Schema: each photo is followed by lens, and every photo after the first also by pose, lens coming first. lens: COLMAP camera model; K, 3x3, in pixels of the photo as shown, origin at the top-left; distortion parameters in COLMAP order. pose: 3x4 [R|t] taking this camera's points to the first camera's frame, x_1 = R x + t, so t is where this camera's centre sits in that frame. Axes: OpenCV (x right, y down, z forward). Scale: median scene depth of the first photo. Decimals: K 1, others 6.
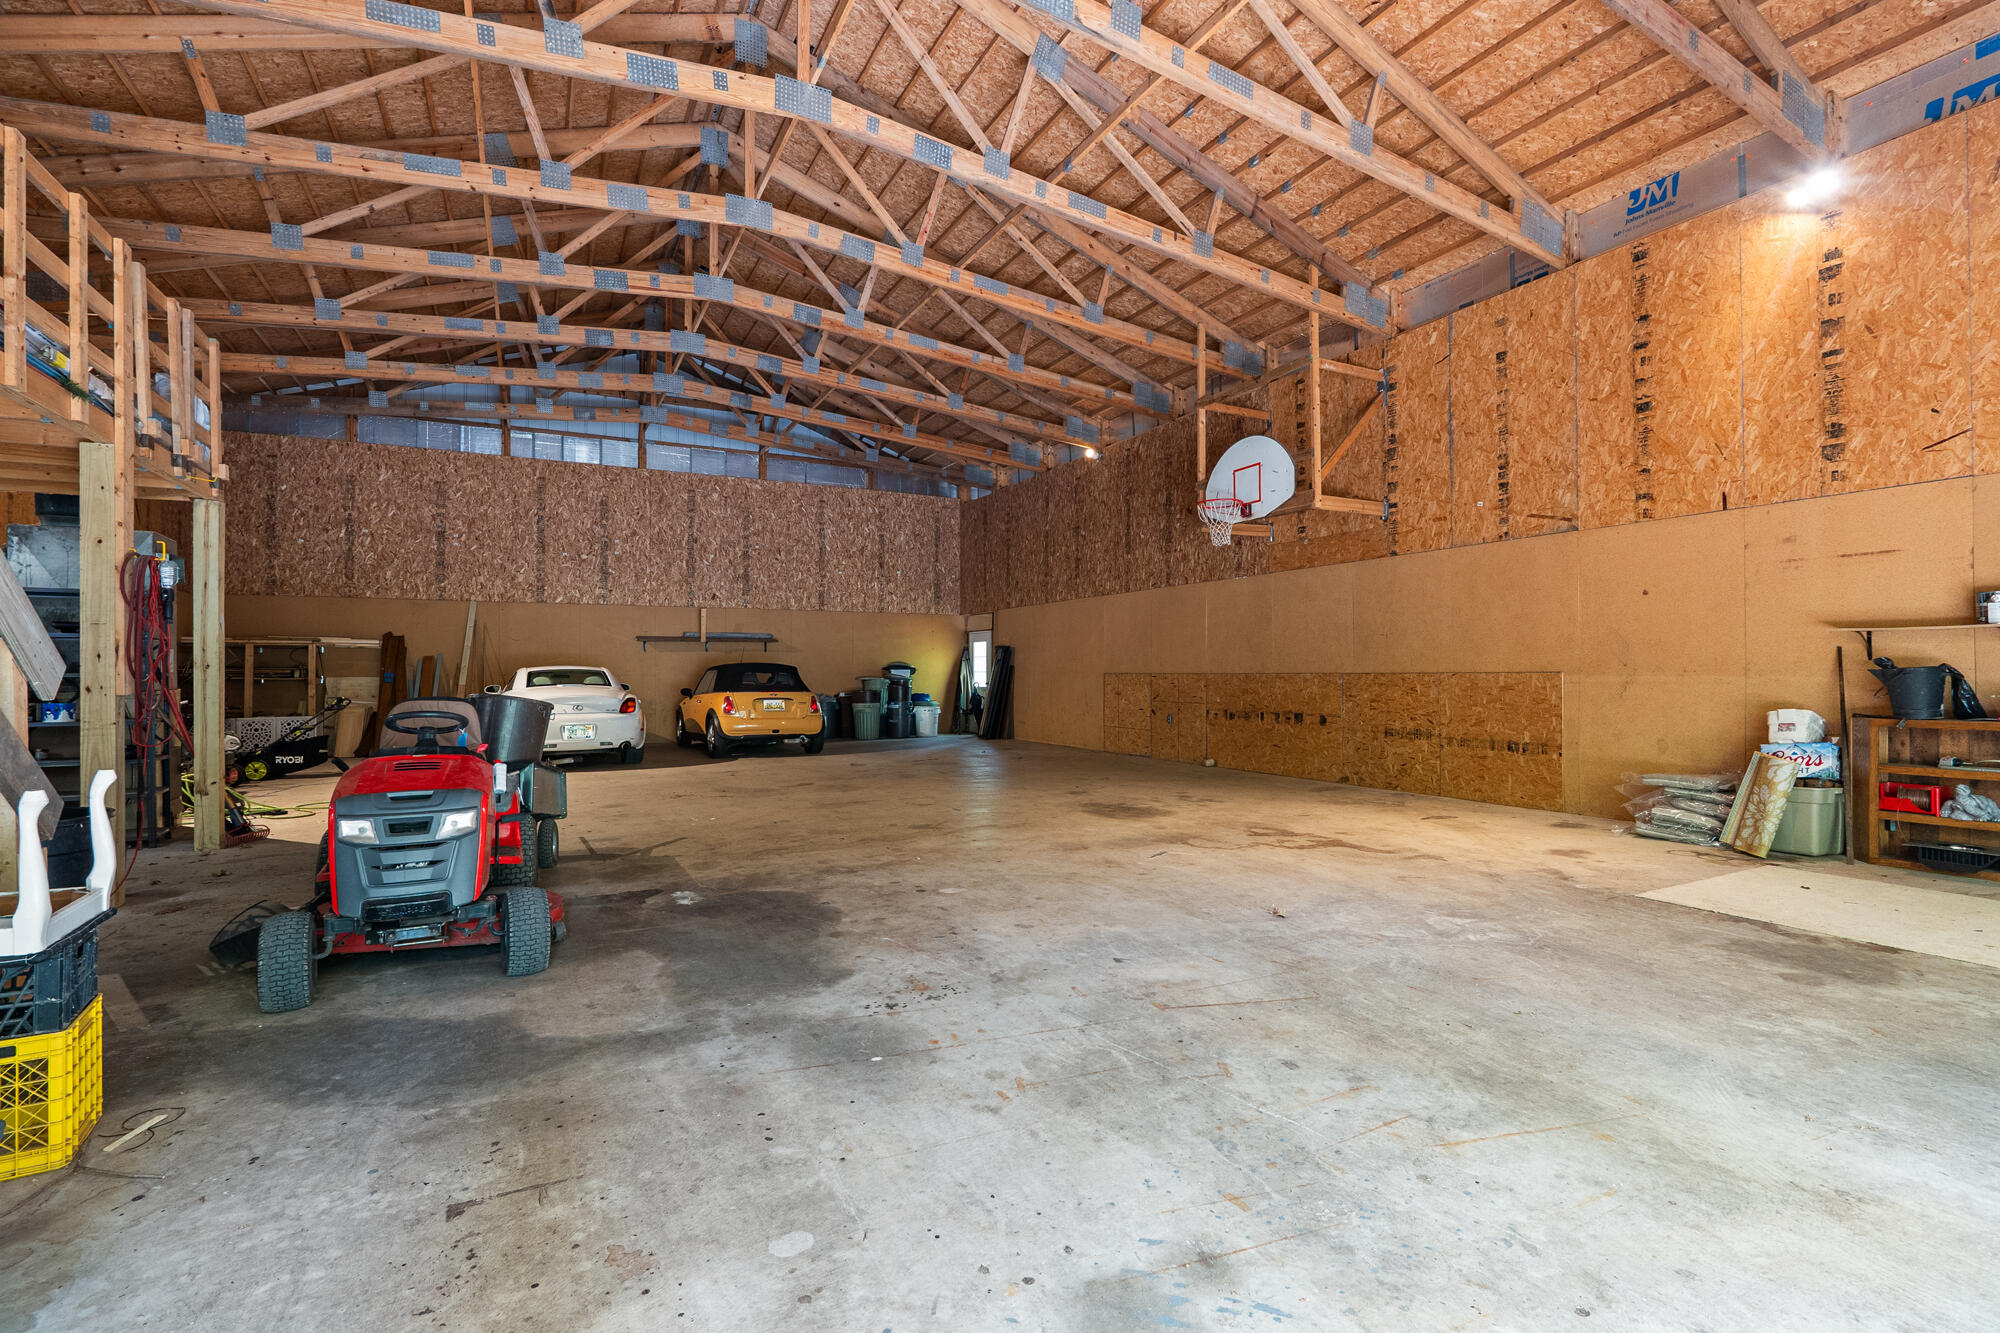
lens RADIAL K [[920.0, 0, 1004.0], [0, 920.0, 668.9], [0, 0, 1]] dist [-0.013815, 0.002086]
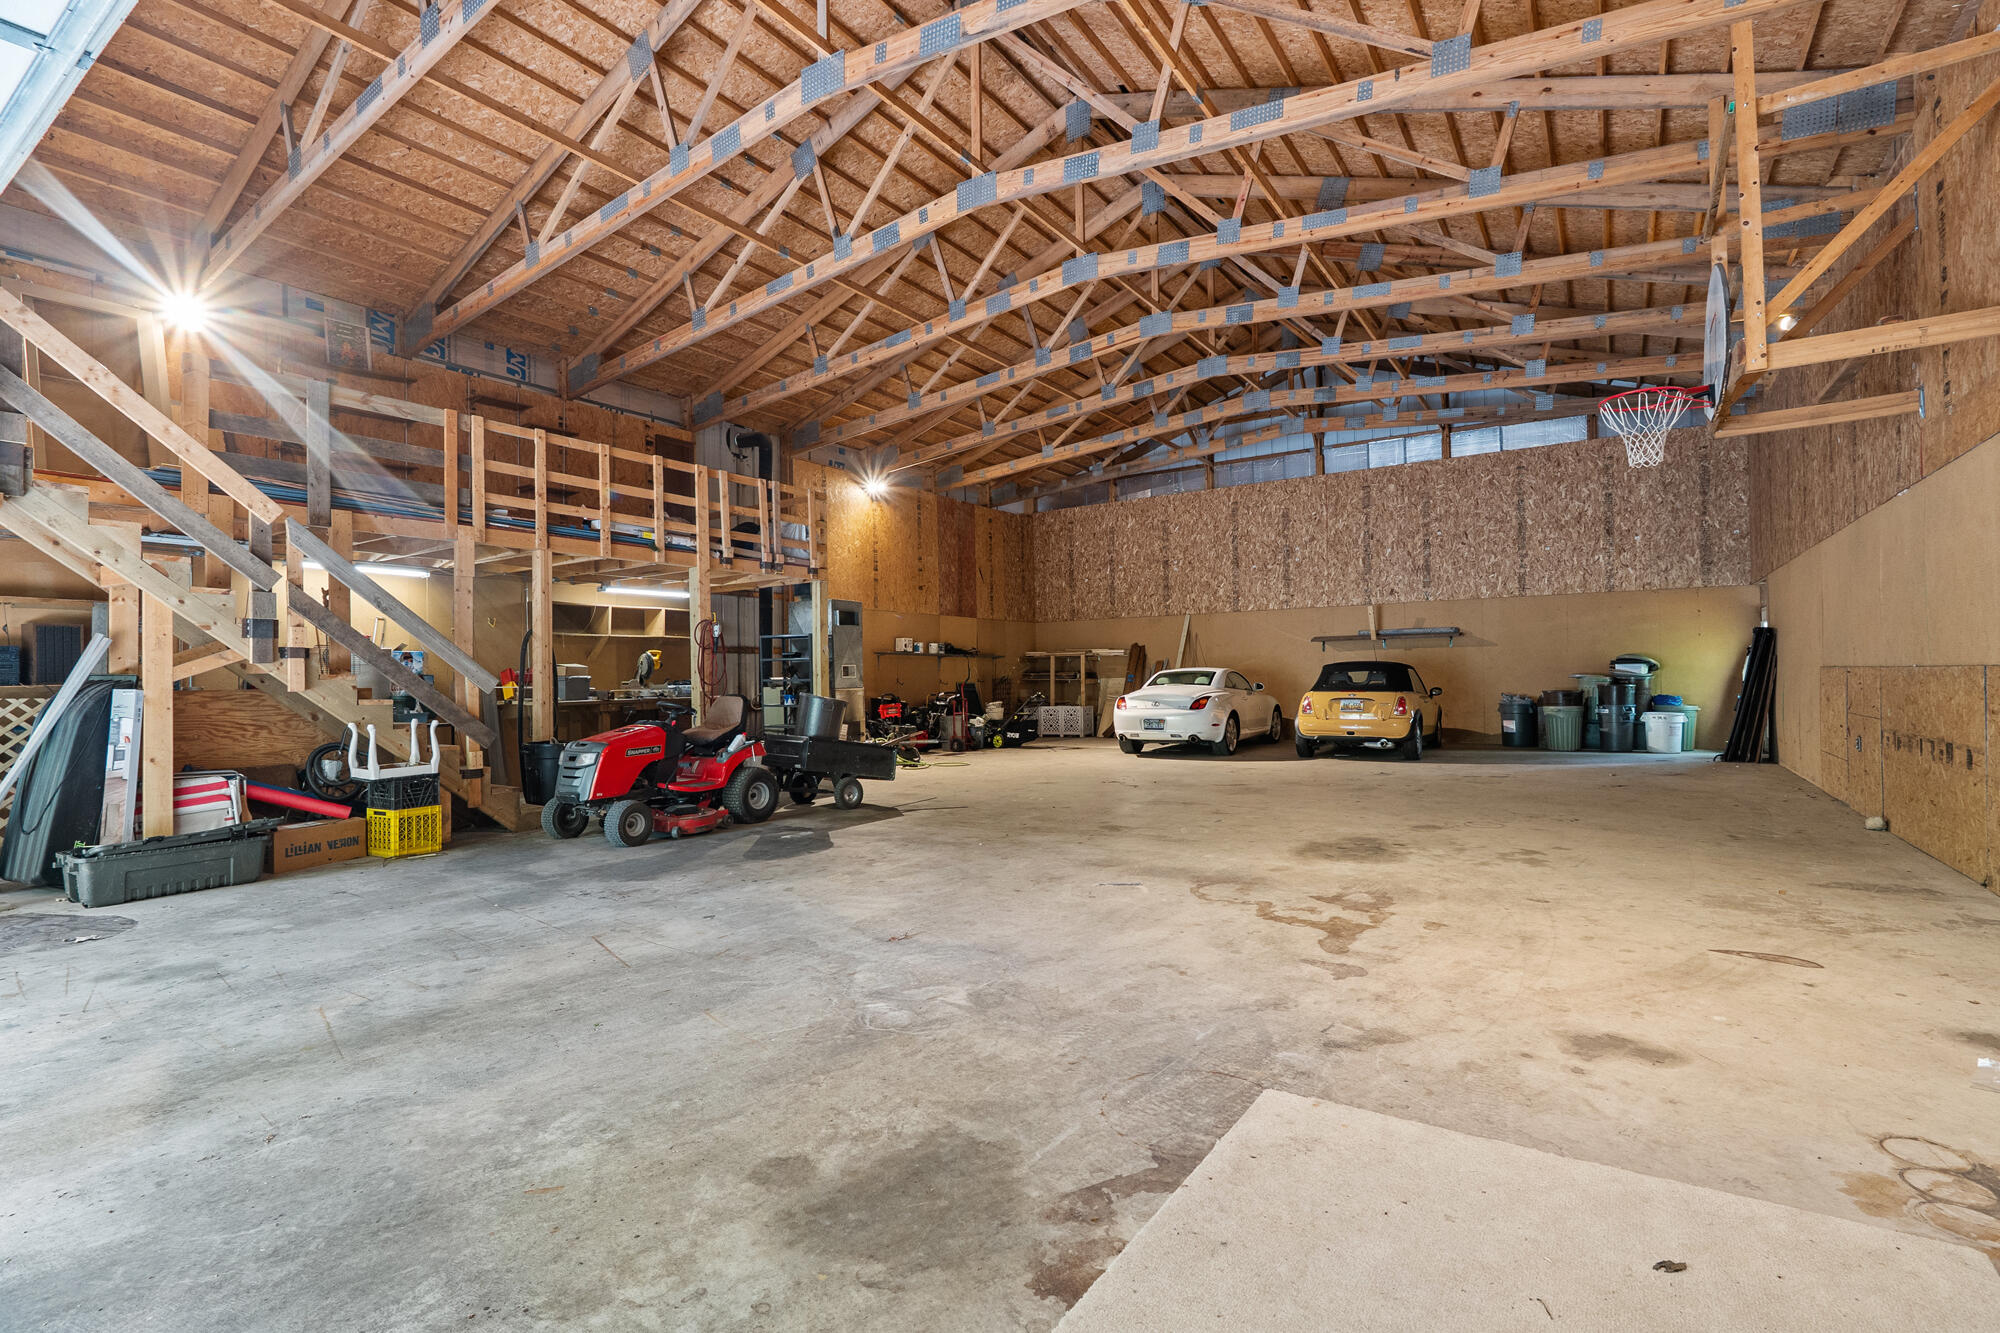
lens RADIAL K [[920.0, 0, 1003.7], [0, 920.0, 668.6], [0, 0, 1]] dist [-0.013815, 0.002086]
pose [[0.475804, -0.012286, -0.879465, 1.263884], [0.015943, 0.999859, -0.005342, 0.000549], [0.879407, -0.011480, 0.475933, 0.701774]]
